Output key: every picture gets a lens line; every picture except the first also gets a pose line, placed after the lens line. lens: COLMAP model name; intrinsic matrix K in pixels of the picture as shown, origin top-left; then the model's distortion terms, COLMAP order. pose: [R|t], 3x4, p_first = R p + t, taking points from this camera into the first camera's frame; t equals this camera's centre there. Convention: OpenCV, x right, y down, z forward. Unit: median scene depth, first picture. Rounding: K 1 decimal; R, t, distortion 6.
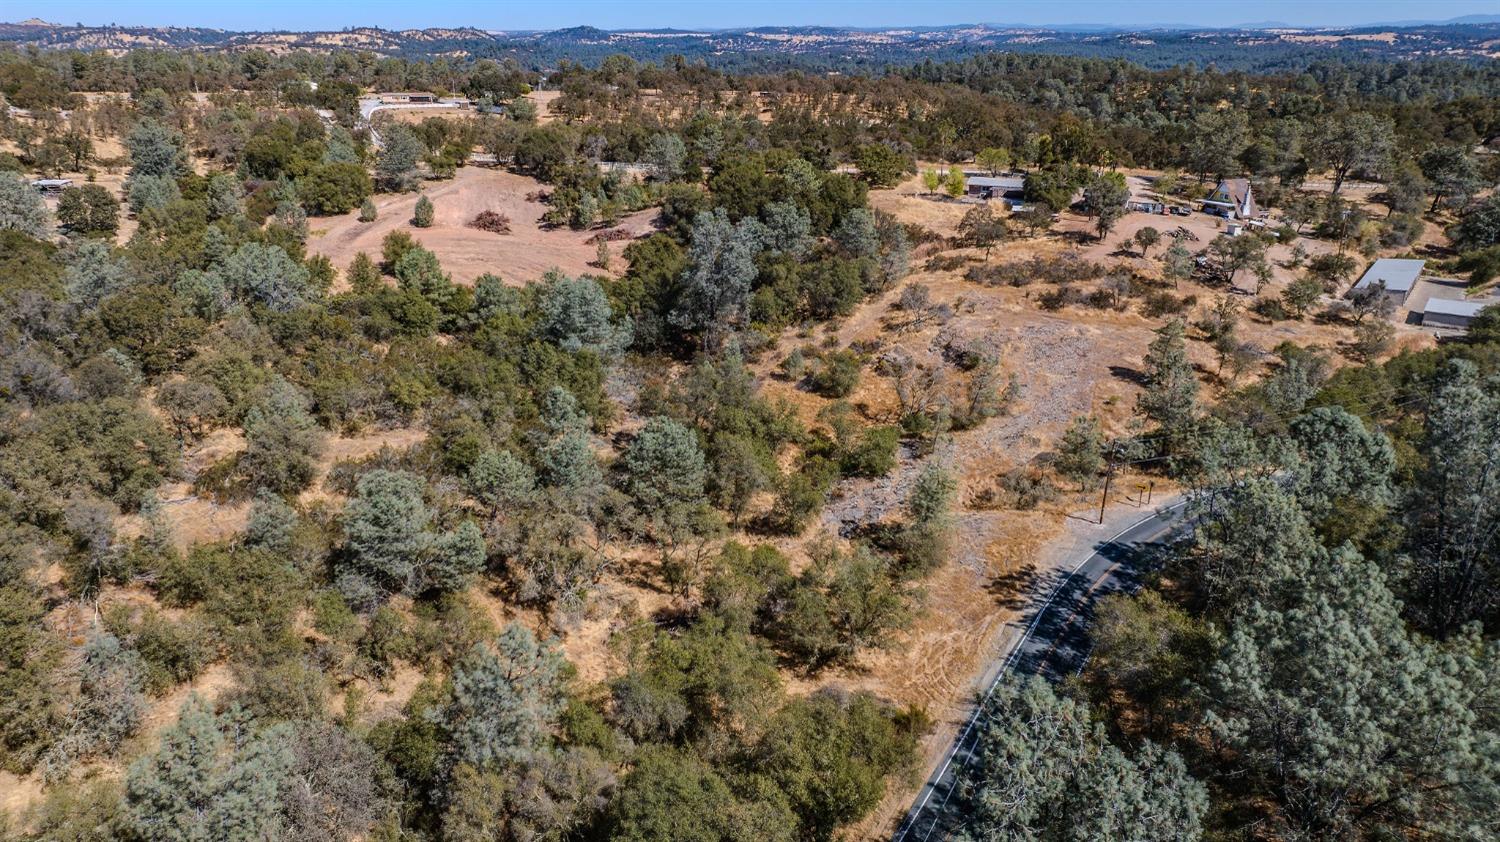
lens RADIAL K [[1050.3, 0, 761.5], [0, 1050.3, 419.3], [0, 0, 1]] dist [-0.037905, 0.038171]
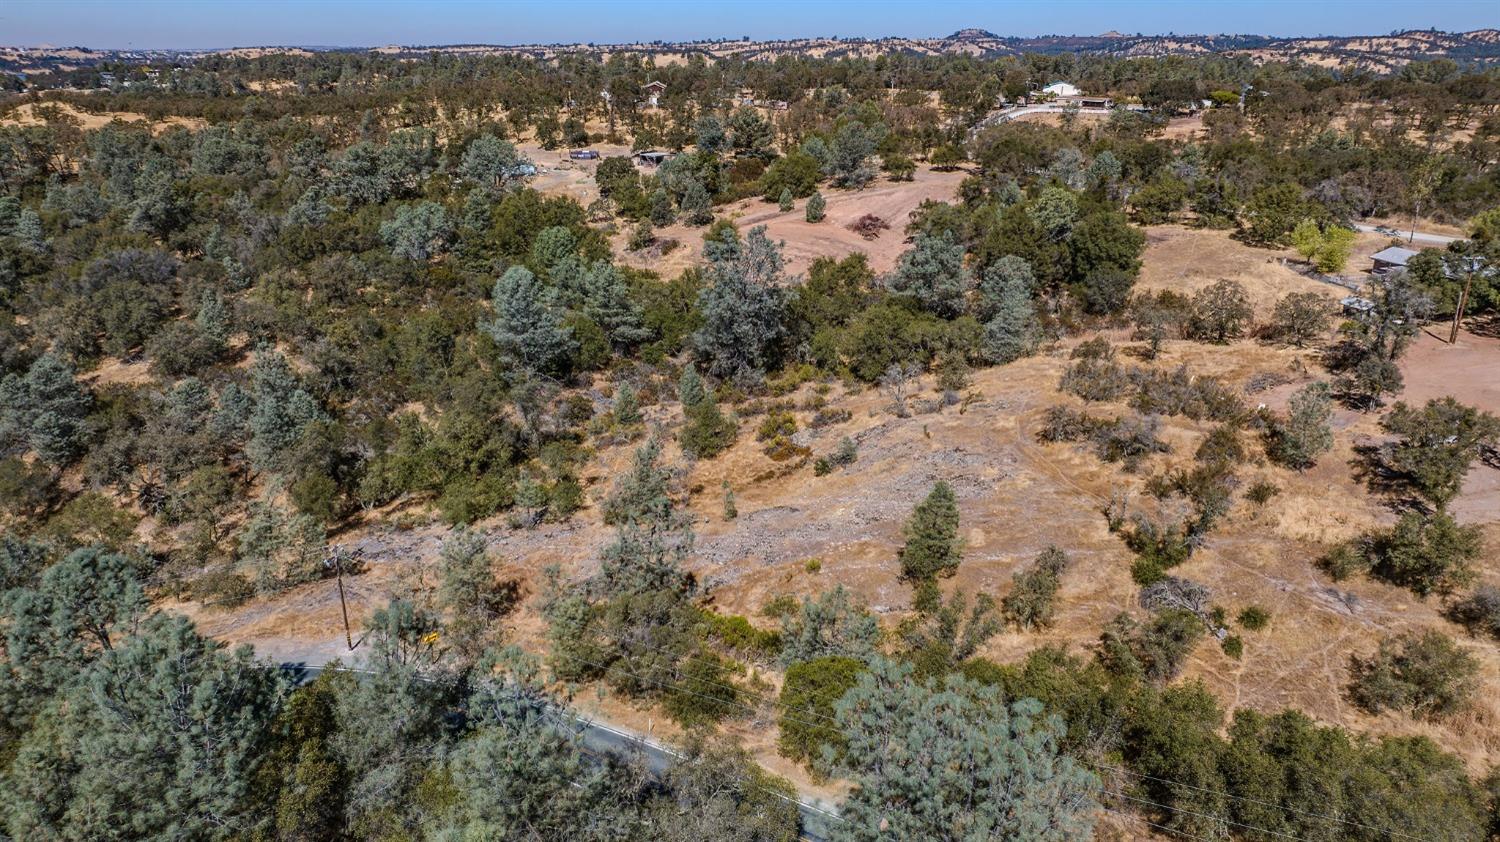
lens RADIAL K [[1050.3, 0, 752.5], [0, 1050.3, 418.6], [0, 0, 1]] dist [-0.037905, 0.038171]
pose [[0.610018, 0.256180, -0.749833, 0.644416], [-0.260971, 0.958455, 0.115145, -0.142934], [0.748179, 0.125444, 0.651530, 0.431366]]
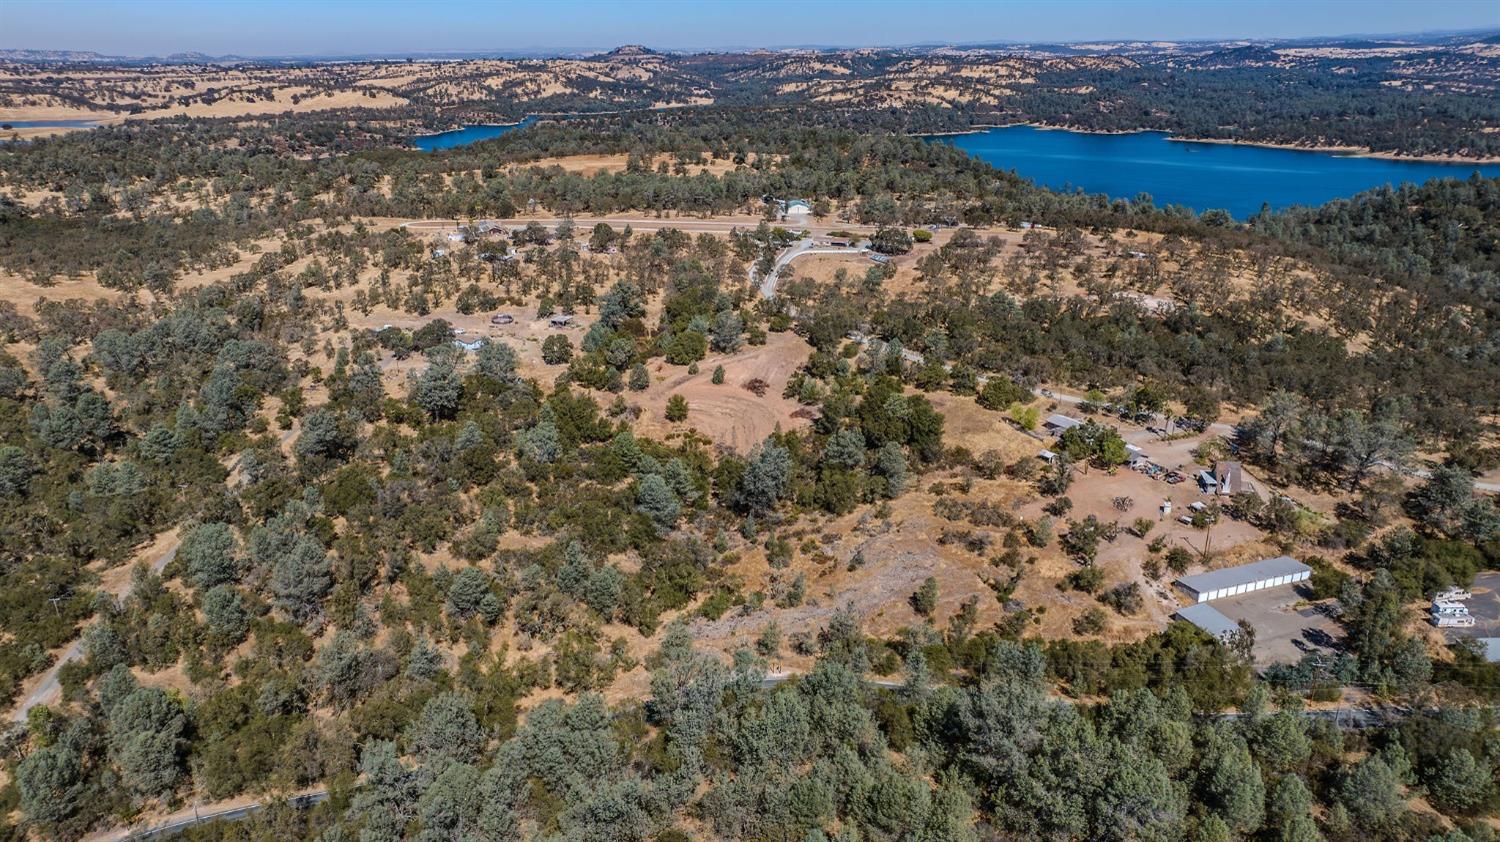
lens RADIAL K [[1050.3, 0, 755.5], [0, 1050.3, 424.4], [0, 0, 1]] dist [-0.037905, 0.038171]
pose [[0.826536, 0.183336, -0.532189, 0.831557], [-0.183917, 0.981539, 0.052495, -0.304359], [0.531989, 0.054490, 0.844996, -0.459214]]
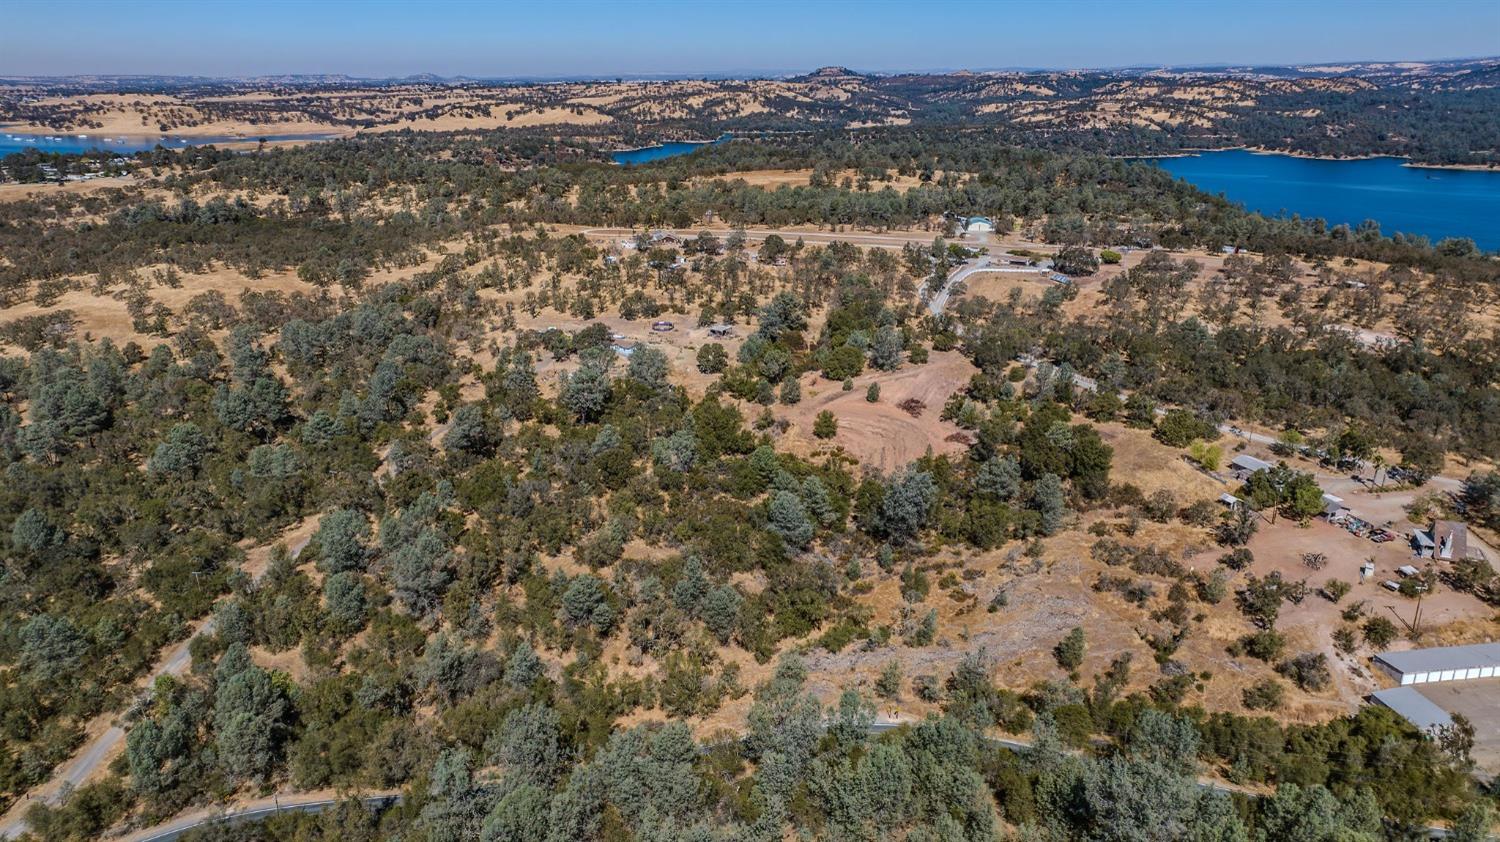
lens RADIAL K [[1050.3, 0, 756.0], [0, 1050.3, 424.9], [0, 0, 1]] dist [-0.037905, 0.038171]
pose [[0.710841, 0.217028, -0.669032, 0.826285], [-0.230572, 0.970545, 0.069856, -0.305853], [0.664486, 0.104604, 0.739943, -0.344623]]
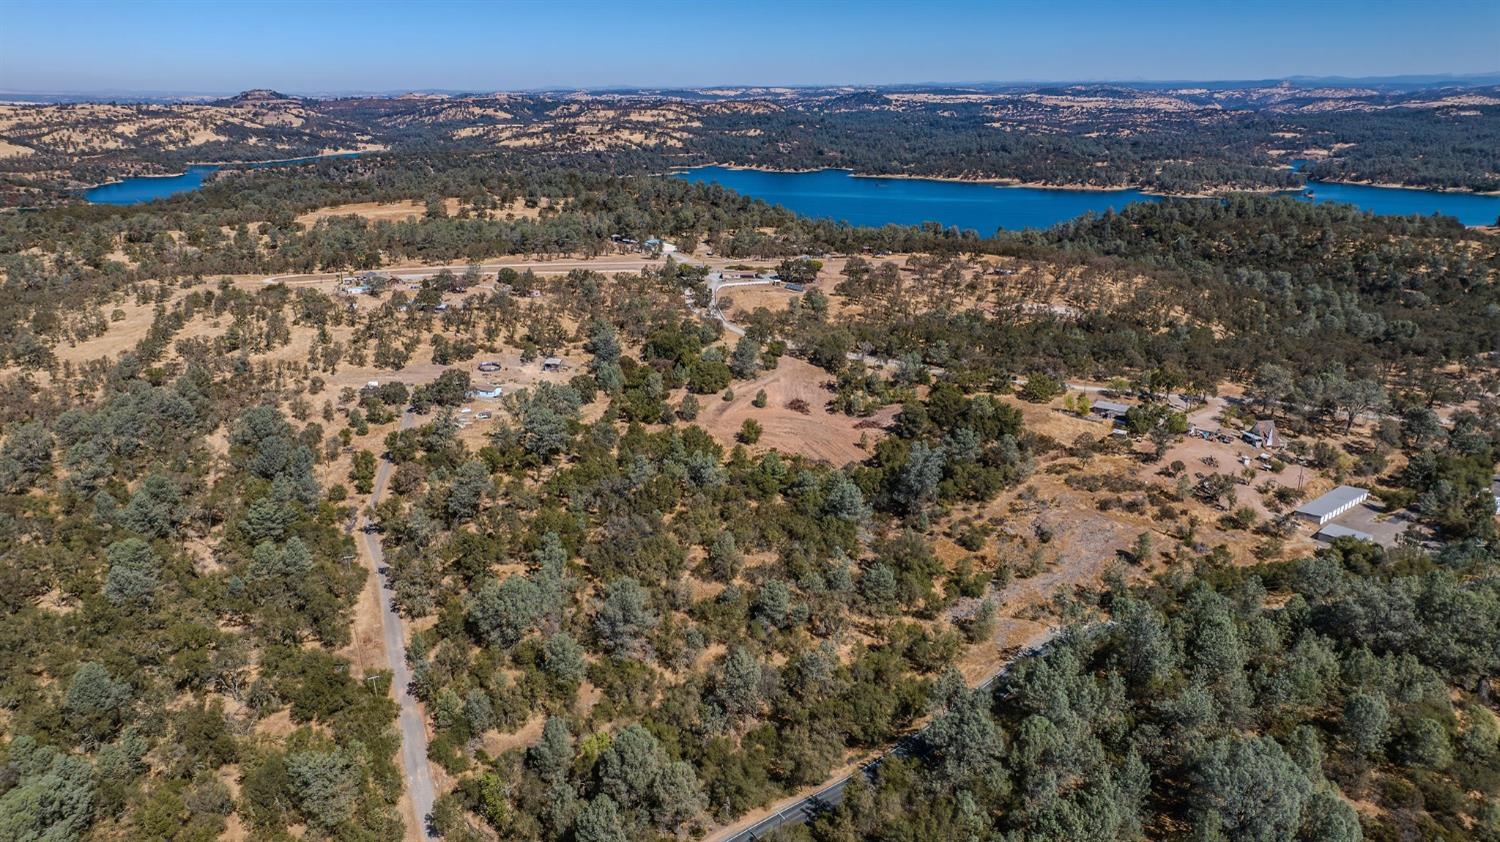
lens RADIAL K [[1050.3, 0, 757.6], [0, 1050.3, 423.5], [0, 0, 1]] dist [-0.037905, 0.038171]
pose [[0.967026, 0.075373, -0.243269, 0.125860], [-0.085401, 0.995867, -0.030927, -0.145211], [0.239932, 0.050682, 0.969466, -0.911740]]
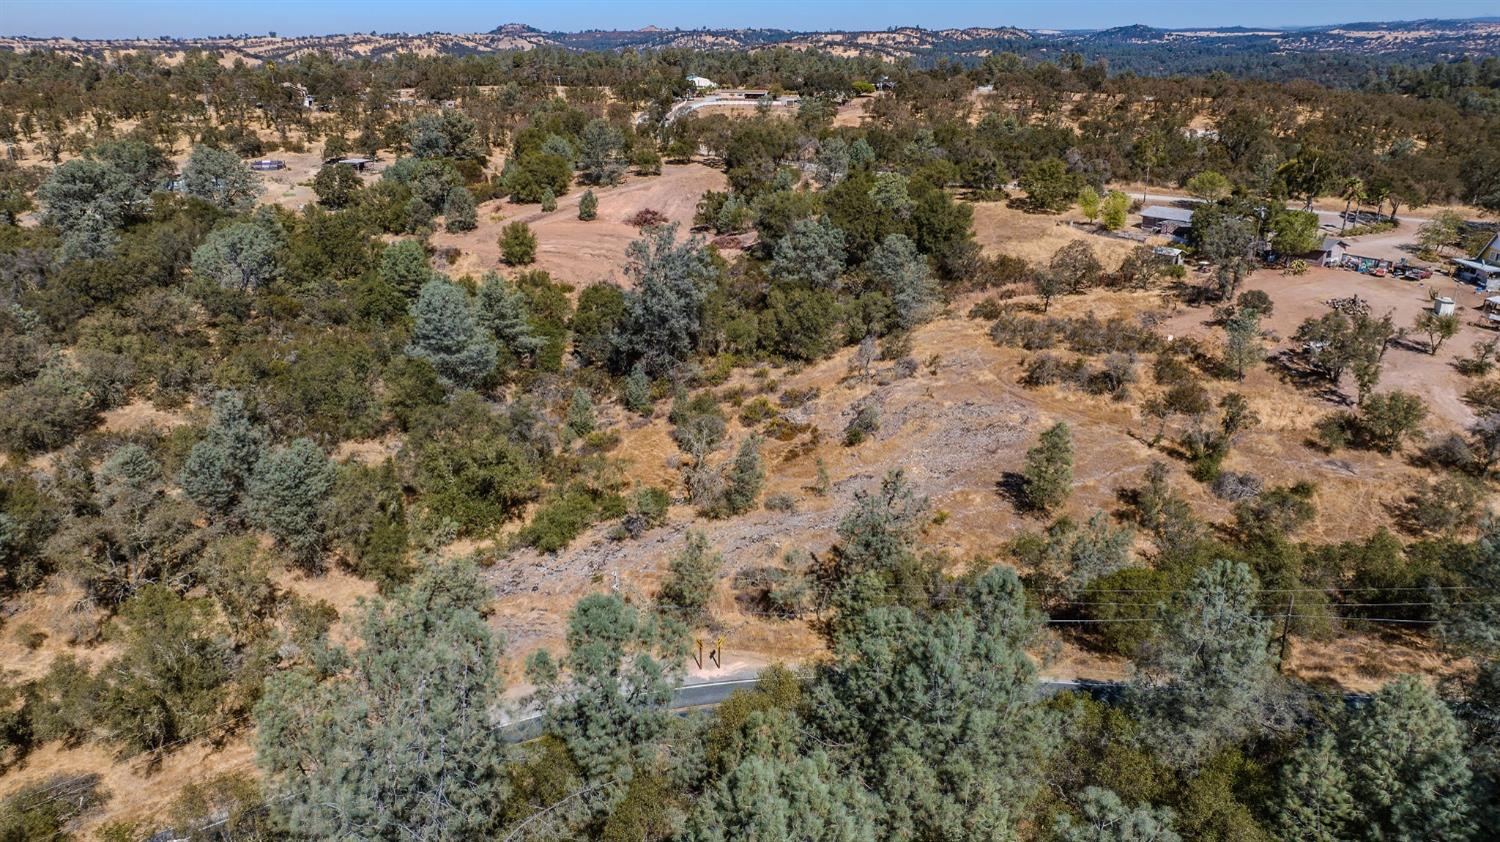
lens RADIAL K [[1050.3, 0, 756.4], [0, 1050.3, 423.5], [0, 0, 1]] dist [-0.037905, 0.038171]
pose [[0.878315, 0.155799, -0.451984, 0.445459], [-0.153919, 0.987224, 0.041193, -0.077261], [0.452627, 0.033388, 0.891075, 0.231208]]
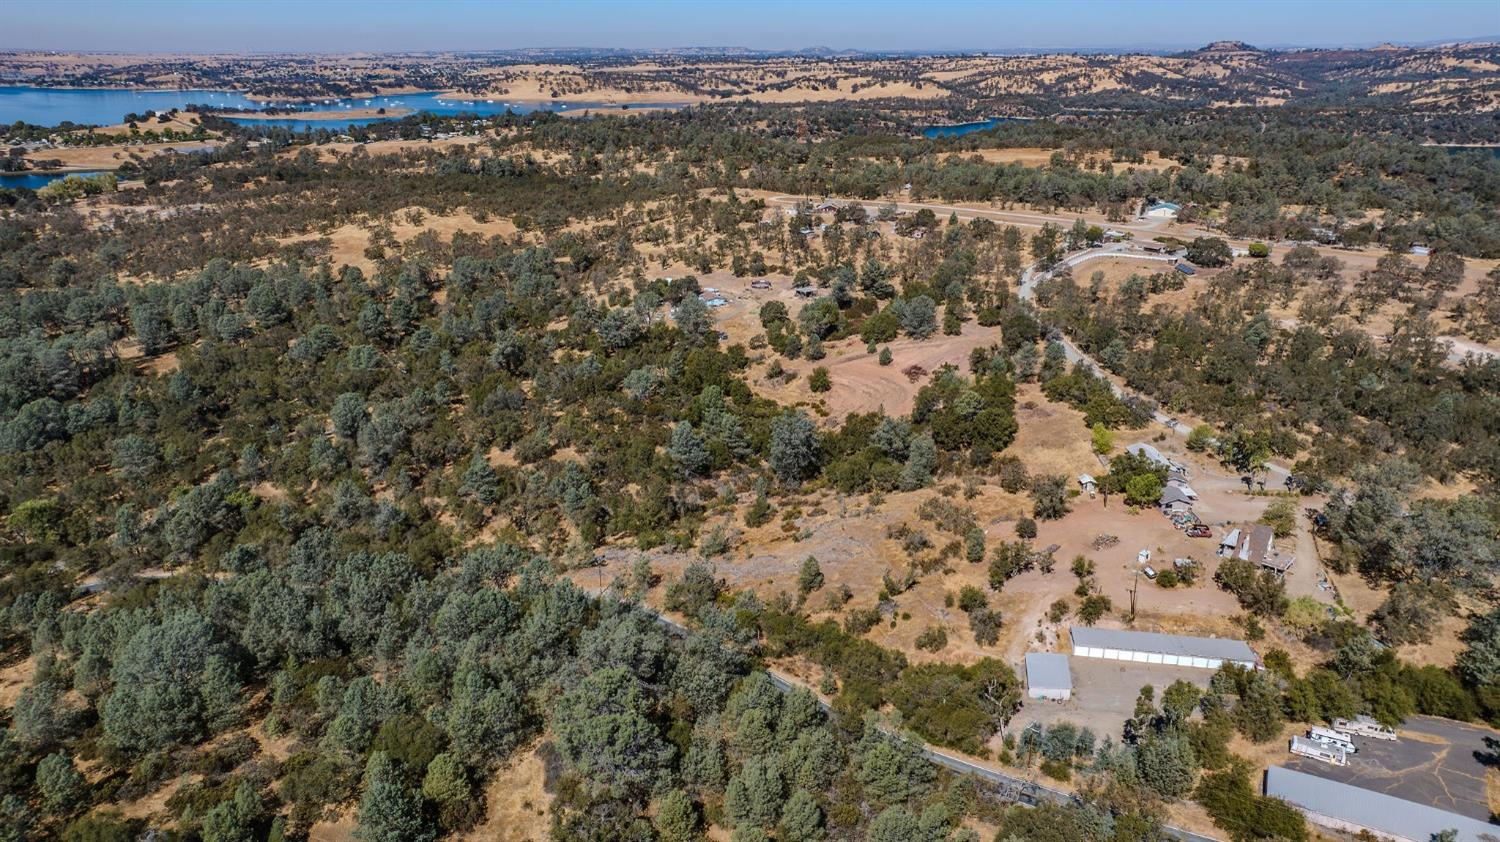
lens RADIAL K [[1050.3, 0, 752.6], [0, 1050.3, 413.8], [0, 0, 1]] dist [-0.037905, 0.038171]
pose [[0.419381, 0.292807, -0.859292, 1.420206], [-0.299235, 0.938242, 0.173667, -0.467662], [0.857075, 0.184297, 0.481099, 0.073927]]
